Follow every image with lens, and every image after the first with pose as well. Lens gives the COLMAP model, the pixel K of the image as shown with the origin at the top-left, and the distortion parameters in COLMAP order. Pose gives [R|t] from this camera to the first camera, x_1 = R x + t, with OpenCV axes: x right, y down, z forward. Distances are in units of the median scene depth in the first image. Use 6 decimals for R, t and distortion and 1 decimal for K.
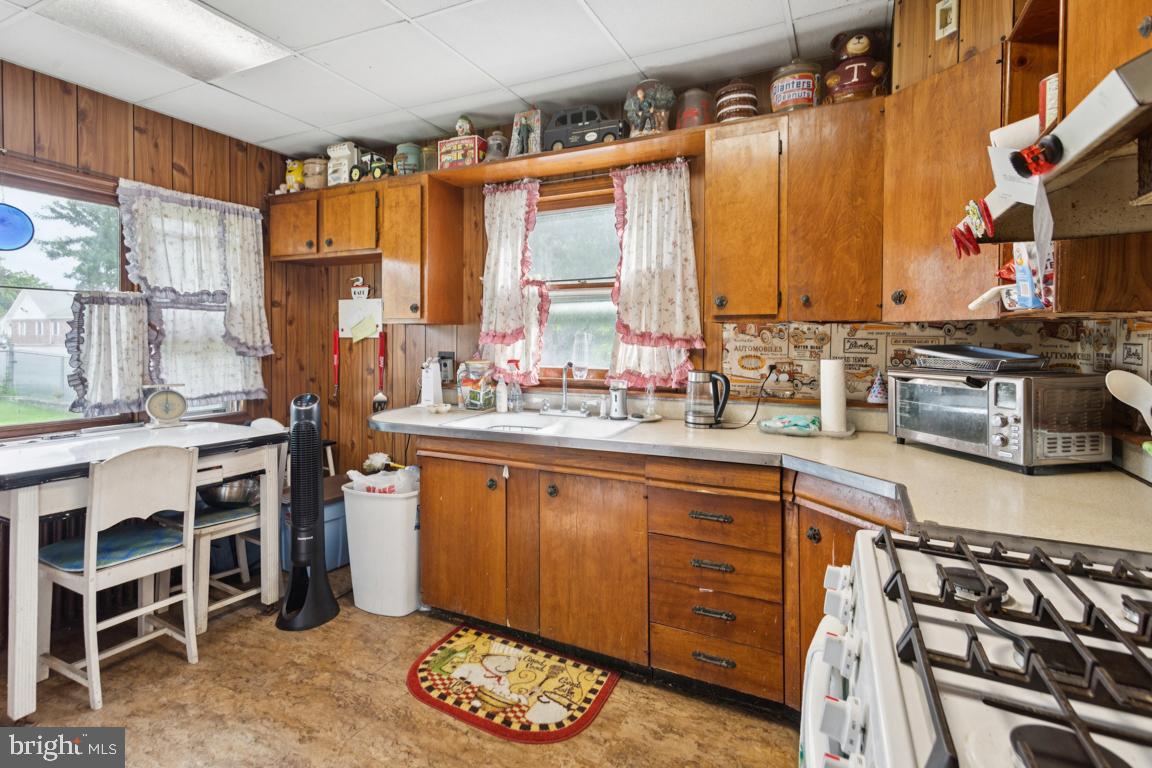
lens RADIAL K [[549.2, 0, 574.9], [0, 549.2, 346.7], [0, 0, 1]] dist [0.001335, -0.000799]
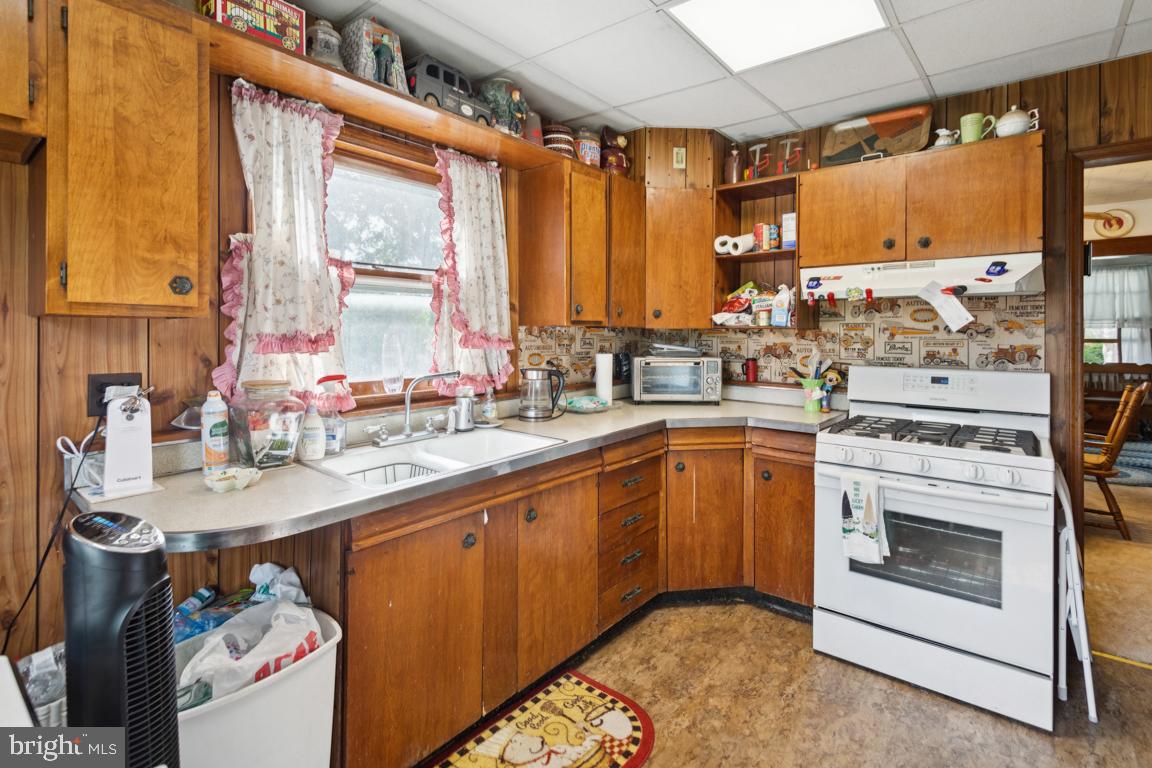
lens RADIAL K [[553.5, 0, 571.4], [0, 553.5, 332.4], [0, 0, 1]] dist [0.002467, -0.004058]
pose [[0.230716, -0.003825, 0.973014, -0.880452], [0.013437, 0.999909, 0.000745, -0.031216], [-0.972928, 0.012903, 0.230746, 0.717380]]
